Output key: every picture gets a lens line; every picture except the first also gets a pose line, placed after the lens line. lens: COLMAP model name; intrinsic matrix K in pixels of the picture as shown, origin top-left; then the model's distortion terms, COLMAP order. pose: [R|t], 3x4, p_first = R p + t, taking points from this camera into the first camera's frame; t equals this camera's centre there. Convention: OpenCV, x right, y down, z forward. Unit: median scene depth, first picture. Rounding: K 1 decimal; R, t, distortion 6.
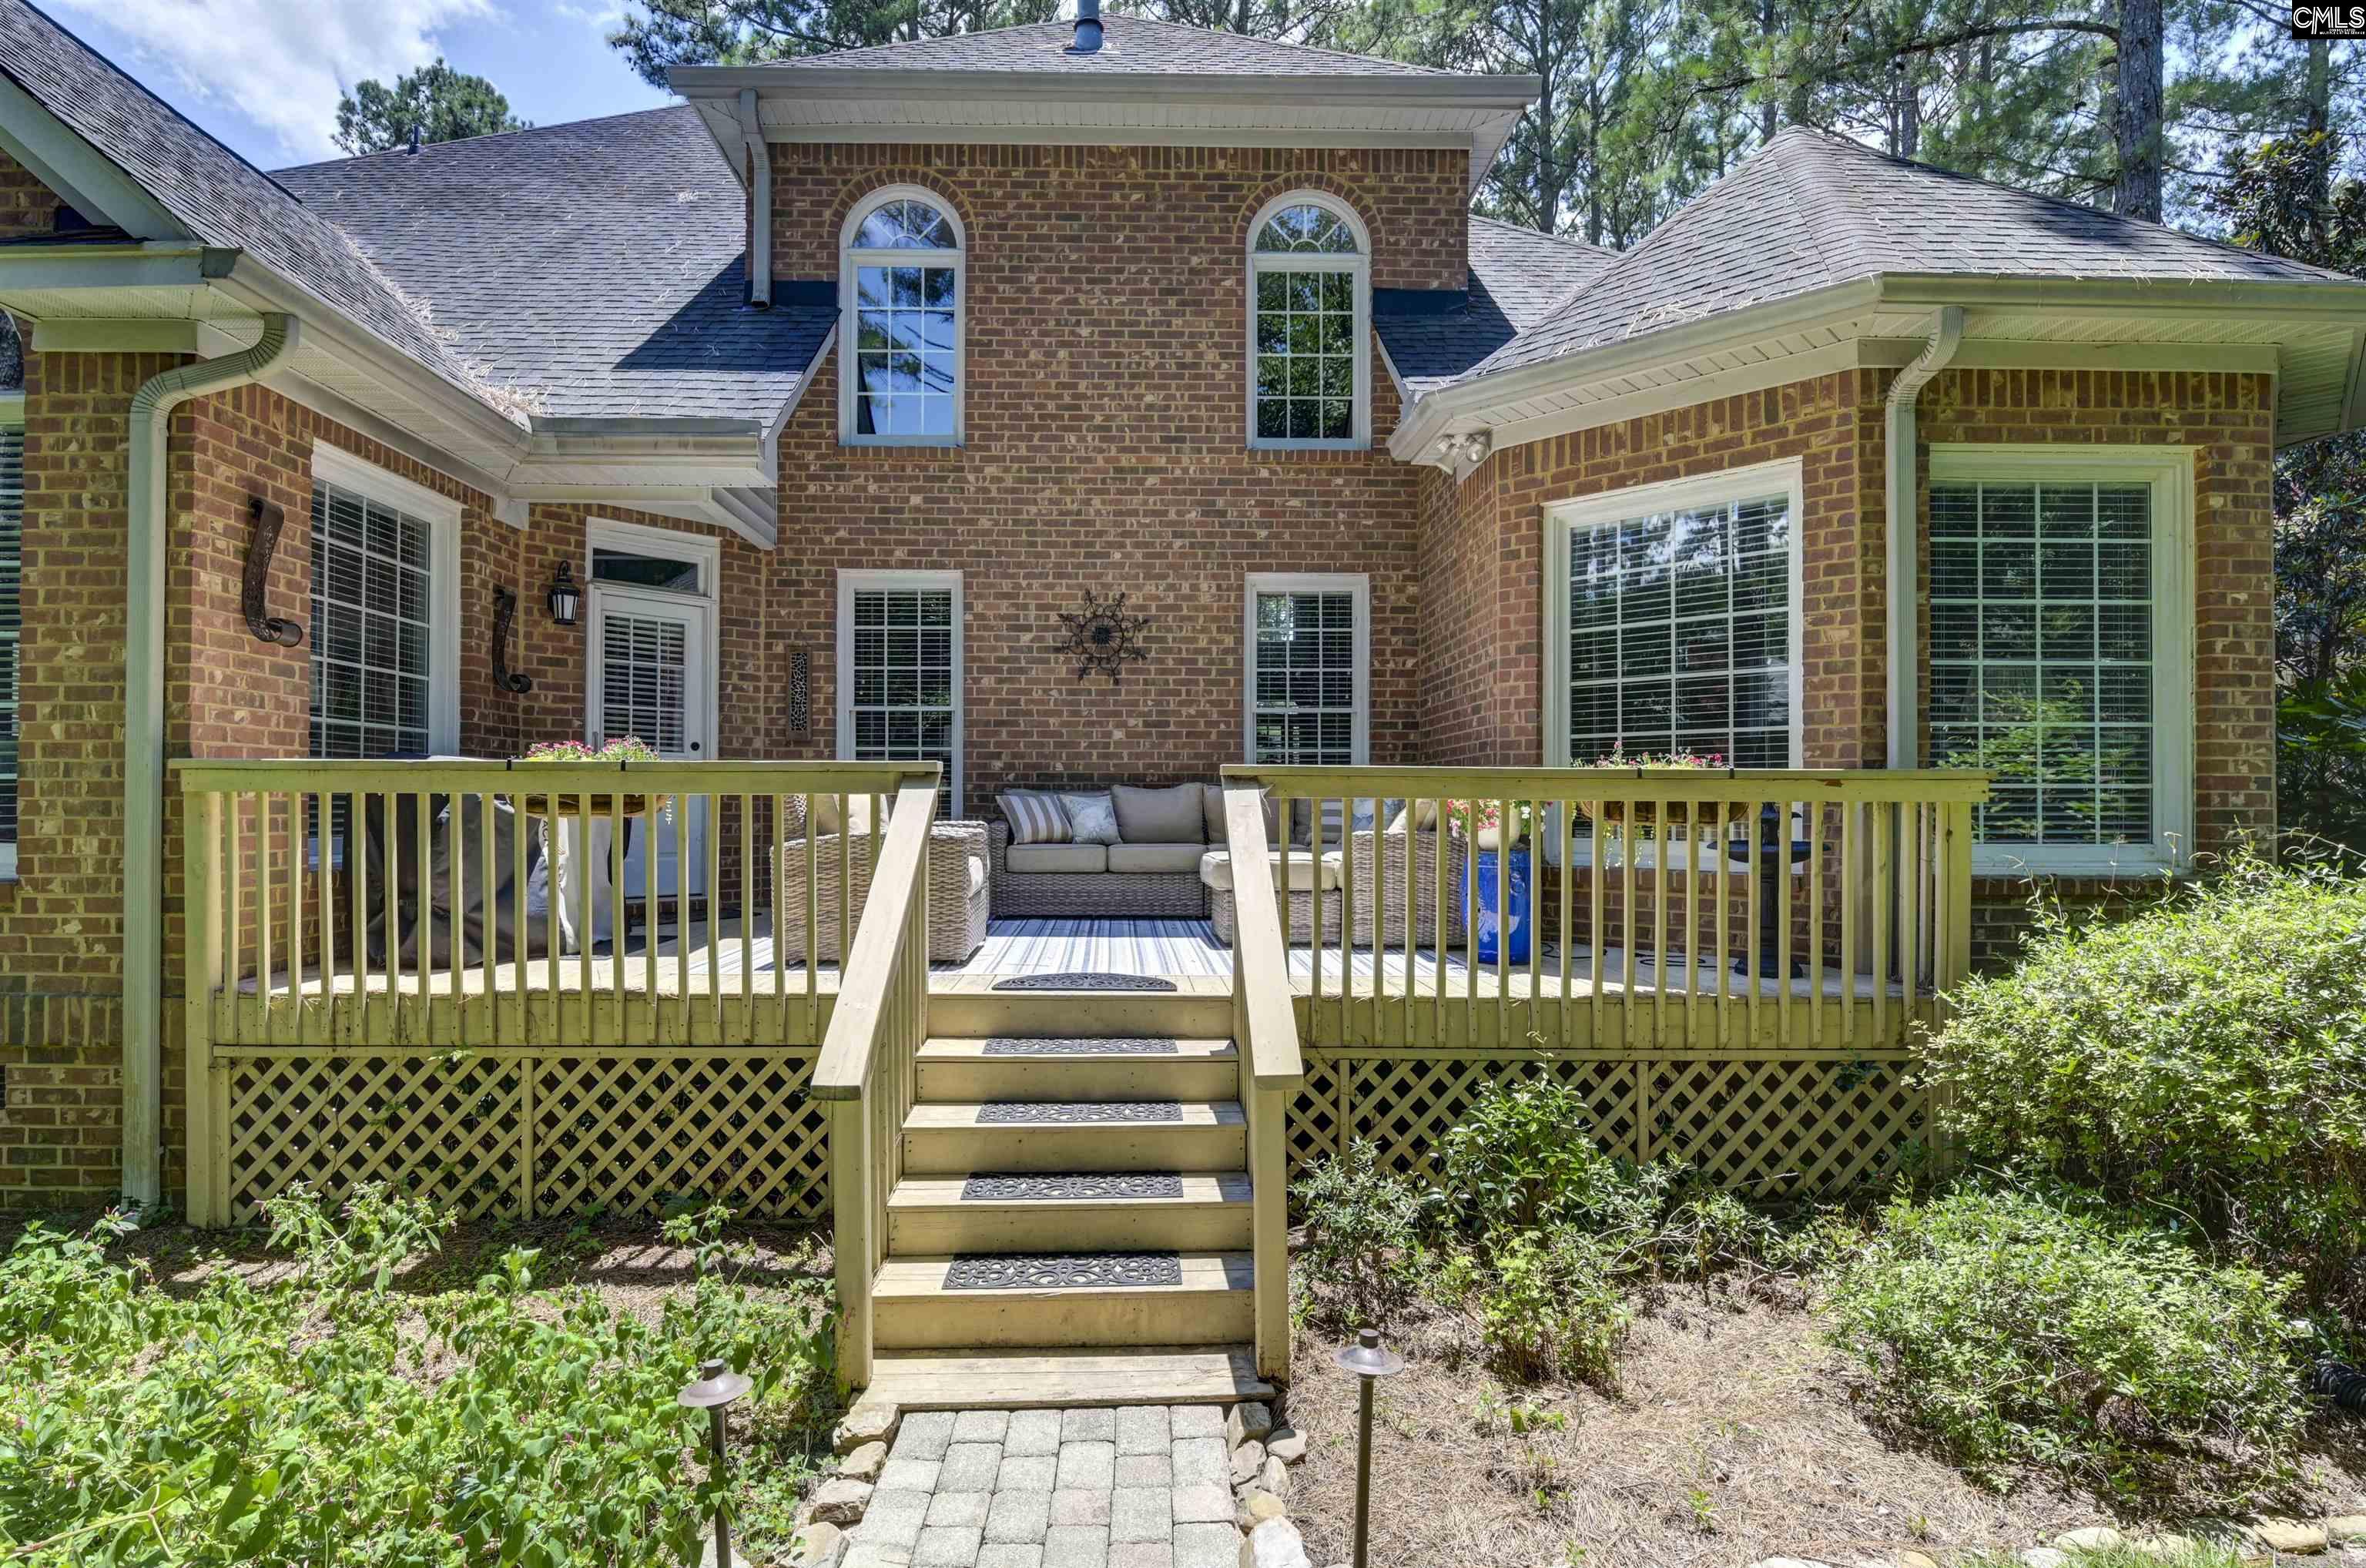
lens RADIAL K [[1181.8, 0, 1116.8], [0, 1181.8, 810.6], [0, 0, 1]] dist [0.000684, -0.009289]
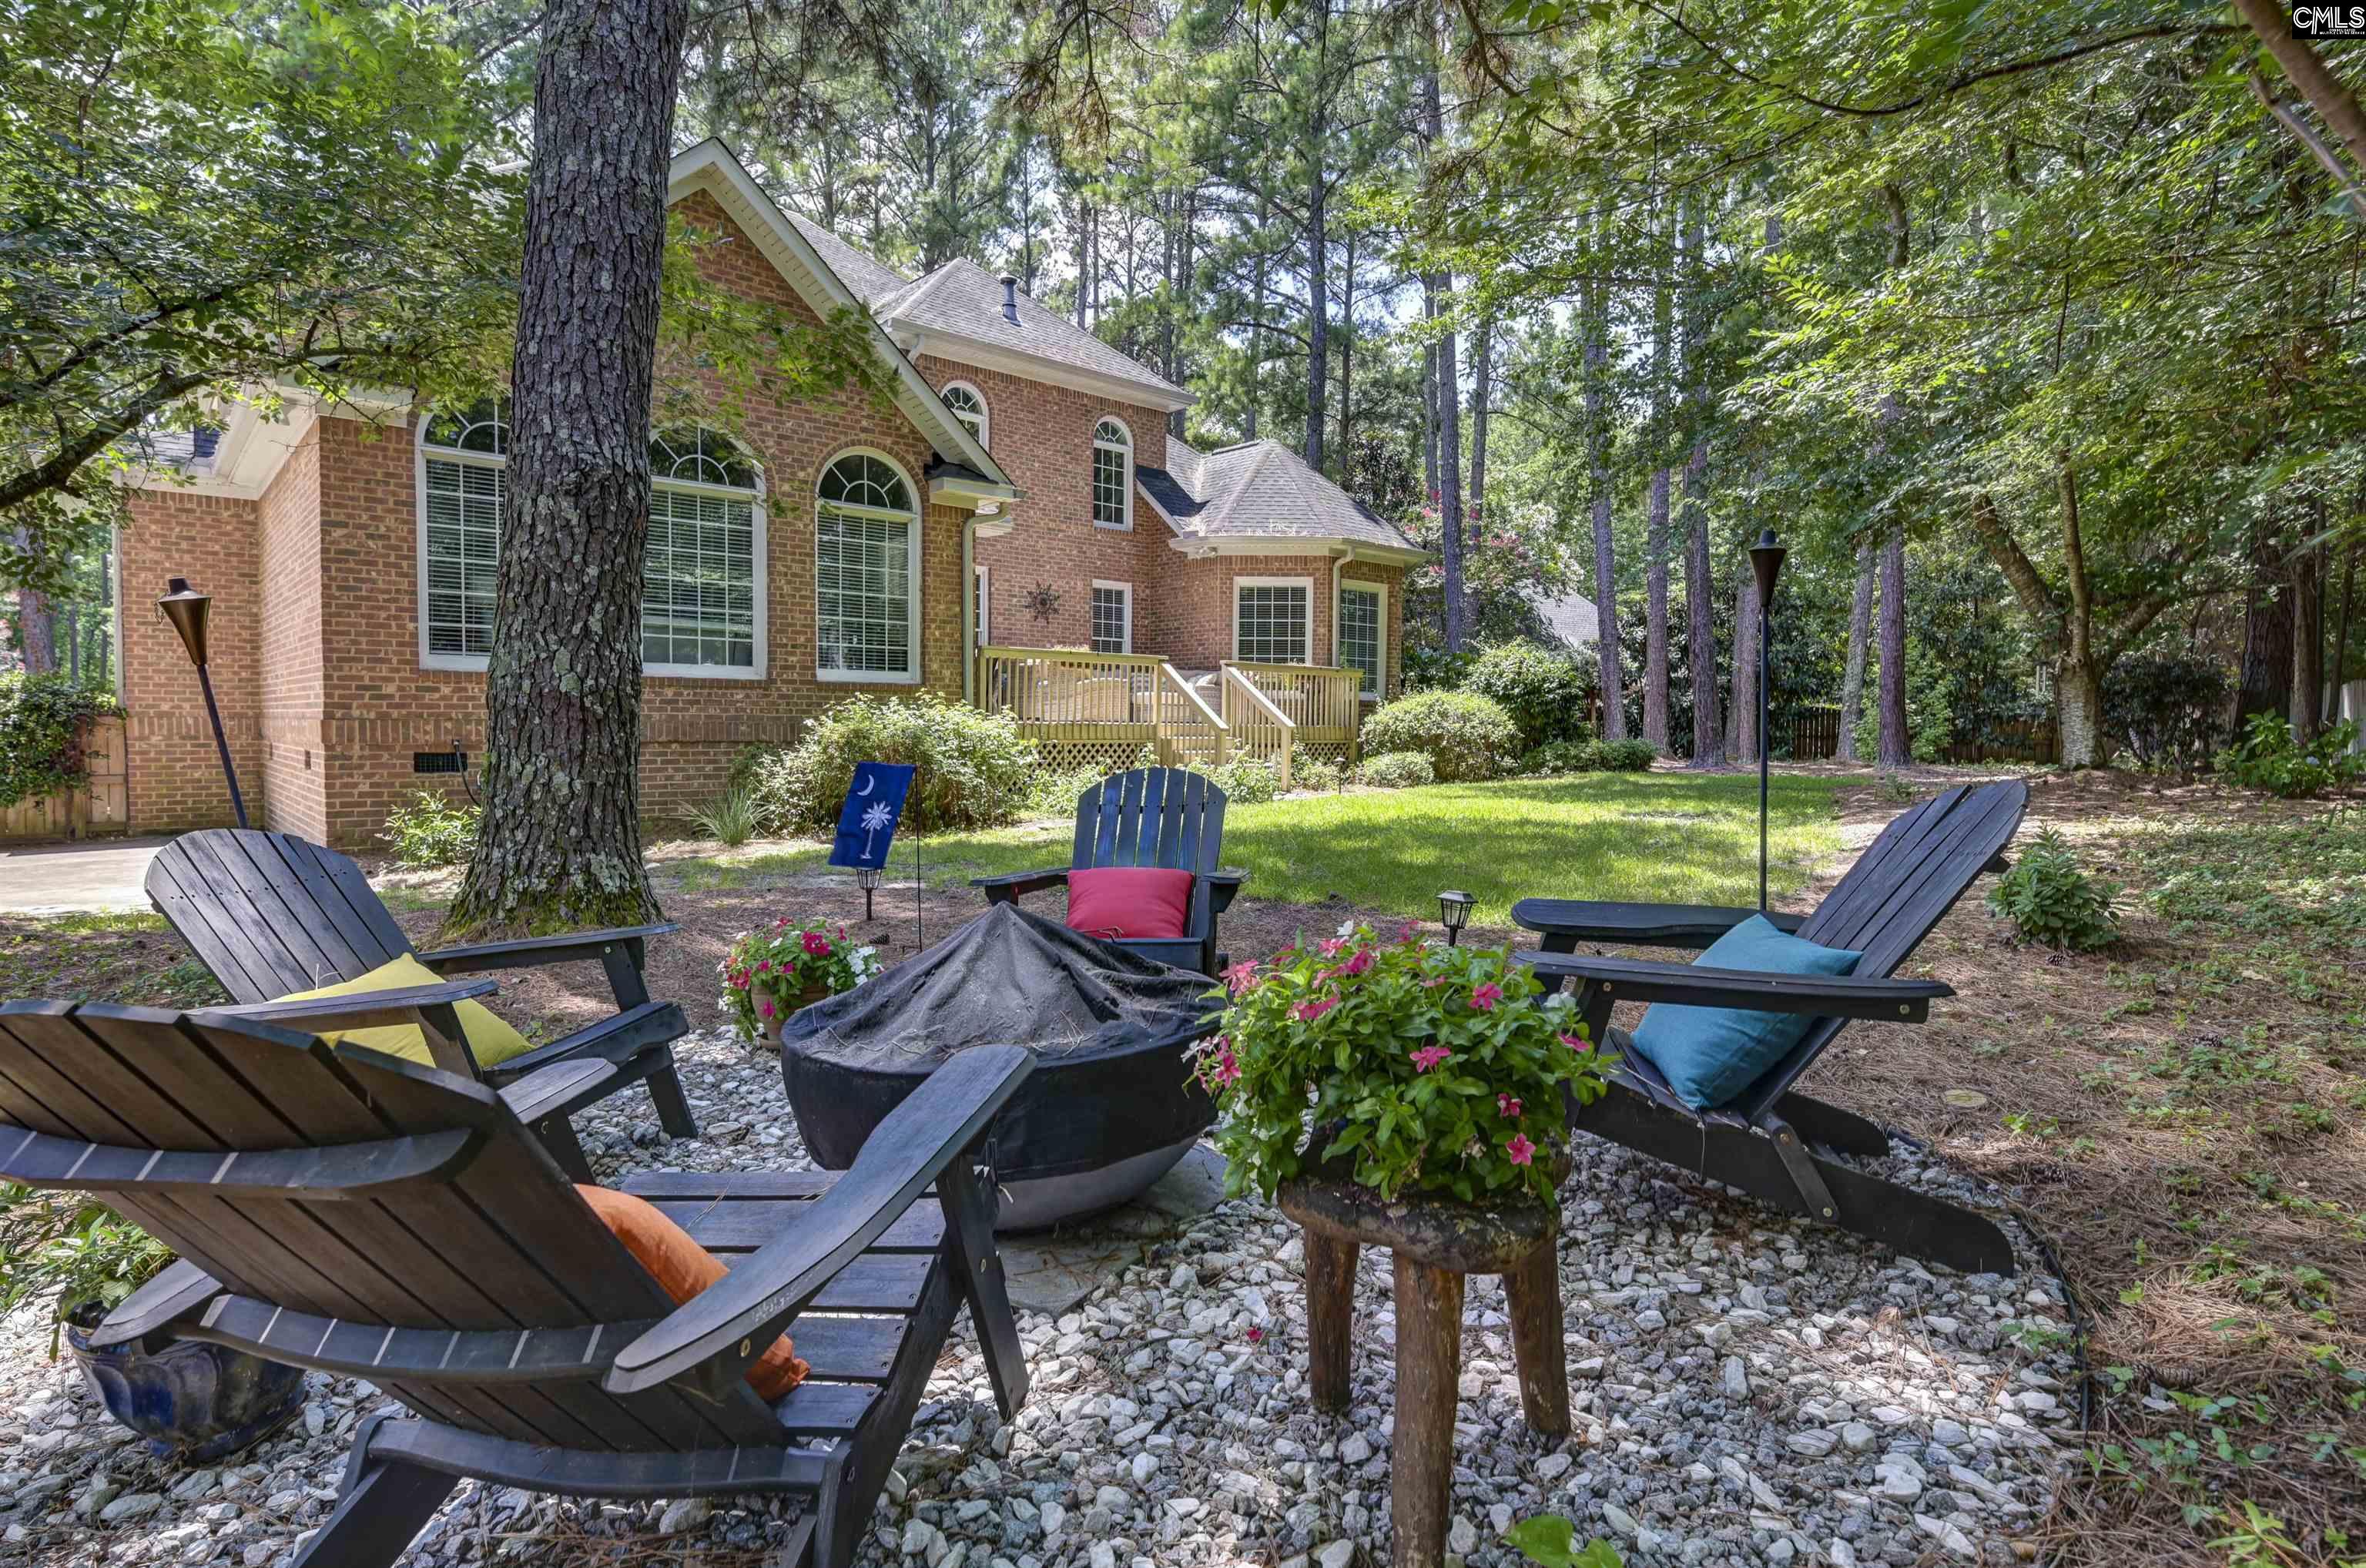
lens RADIAL K [[1181.8, 0, 1190.6], [0, 1181.8, 776.5], [0, 0, 1]] dist [0.000684, -0.009289]
pose [[0.749569, -0.026400, 0.661400, -1.352316], [-0.004965, 0.998952, 0.045500, 0.086124], [-0.661908, -0.037389, 0.748652, -0.932478]]
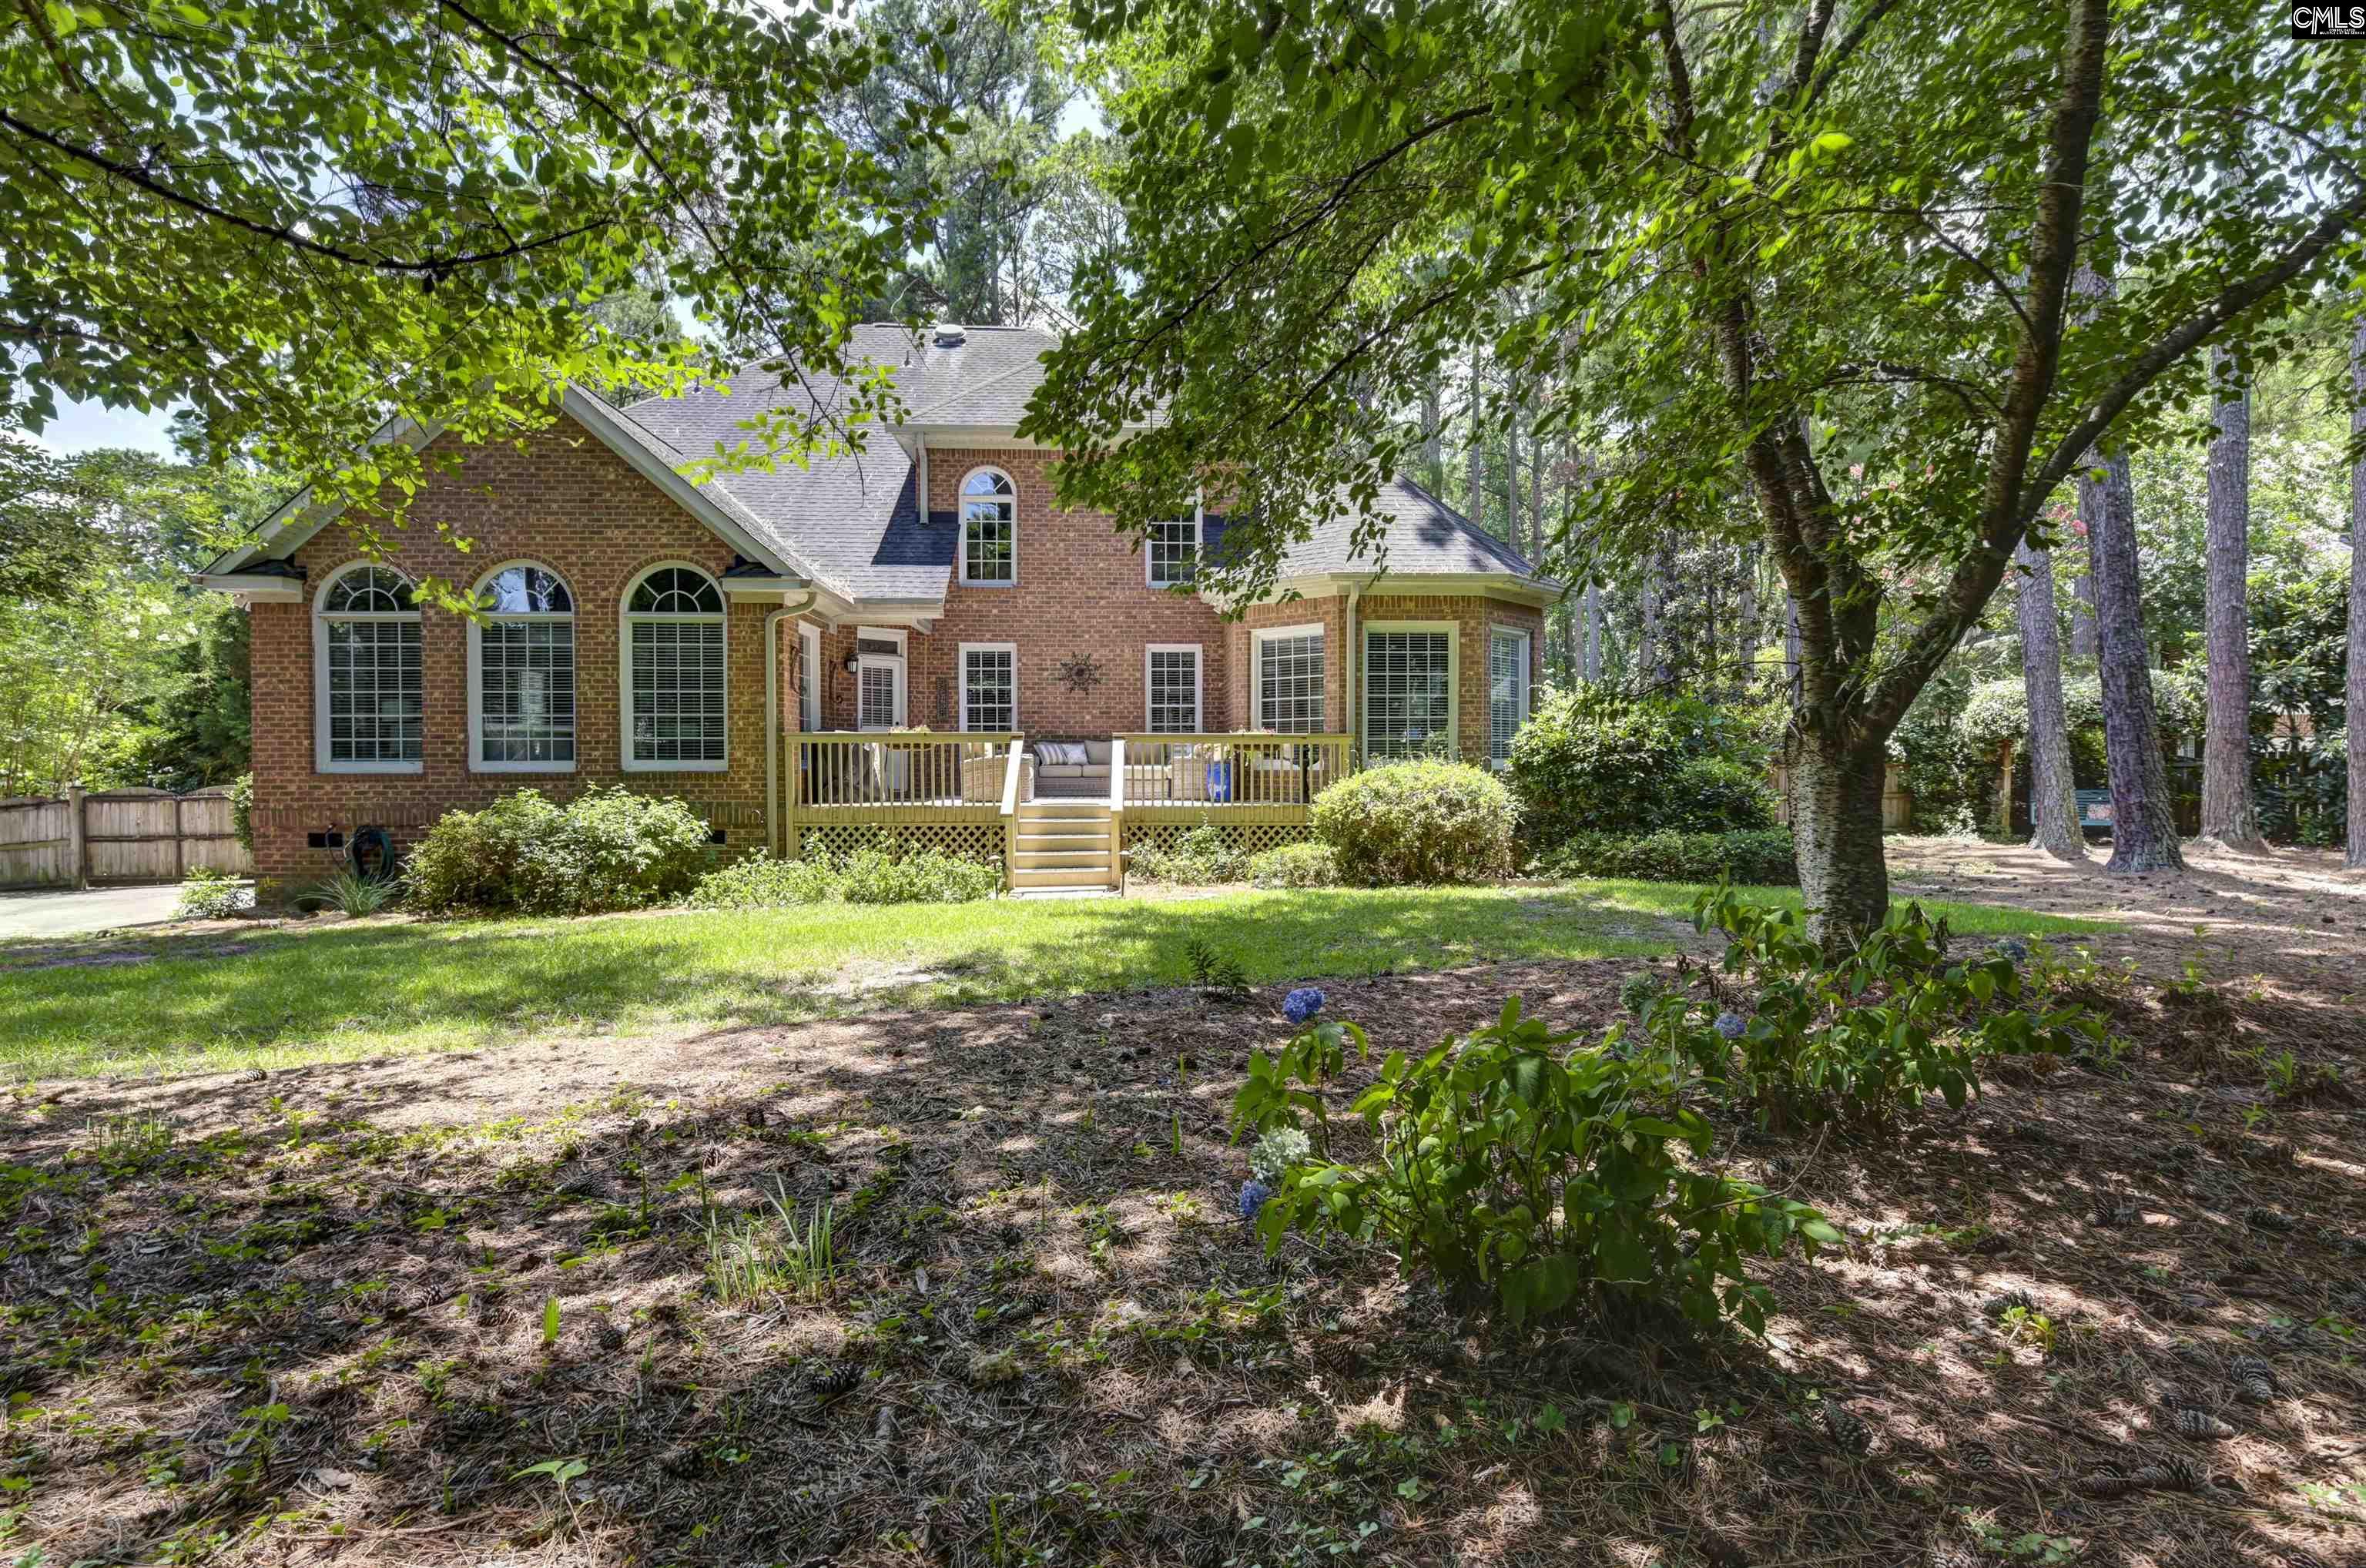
lens RADIAL K [[1181.8, 0, 1173.1], [0, 1181.8, 777.7], [0, 0, 1]] dist [0.000684, -0.009289]
pose [[0.998976, -0.005554, 0.044901, 0.062109], [0.005187, 0.999952, 0.008293, 0.031624], [-0.044944, -0.008051, 0.998957, -1.244521]]
